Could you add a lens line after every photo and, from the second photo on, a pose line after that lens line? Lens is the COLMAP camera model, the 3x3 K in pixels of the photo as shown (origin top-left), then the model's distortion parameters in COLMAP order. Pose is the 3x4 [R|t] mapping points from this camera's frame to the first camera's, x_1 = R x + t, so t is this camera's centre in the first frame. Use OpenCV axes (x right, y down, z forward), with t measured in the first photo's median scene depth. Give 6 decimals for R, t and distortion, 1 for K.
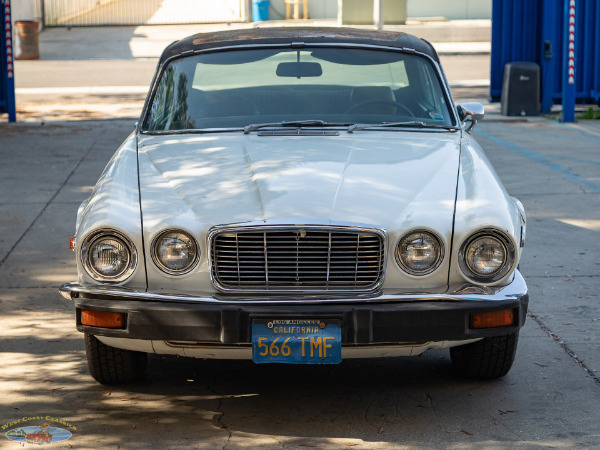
lens RADIAL K [[1398.8, 0, 302.6], [0, 1398.8, 226.7], [0, 0, 1]] dist [-0.008623, 0.000000]
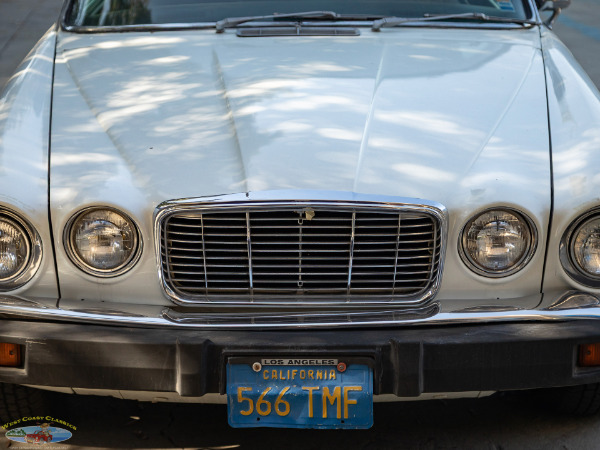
lens RADIAL K [[1579.3, 0, 295.2], [0, 1579.3, 220.7], [0, 0, 1]] dist [-0.022594, 0.000000]
pose [[0.999997, 0.000344, 0.002567, -0.007831], [-0.000555, 0.996571, 0.082745, -0.048987], [-0.002530, -0.082746, 0.996567, 0.304942]]
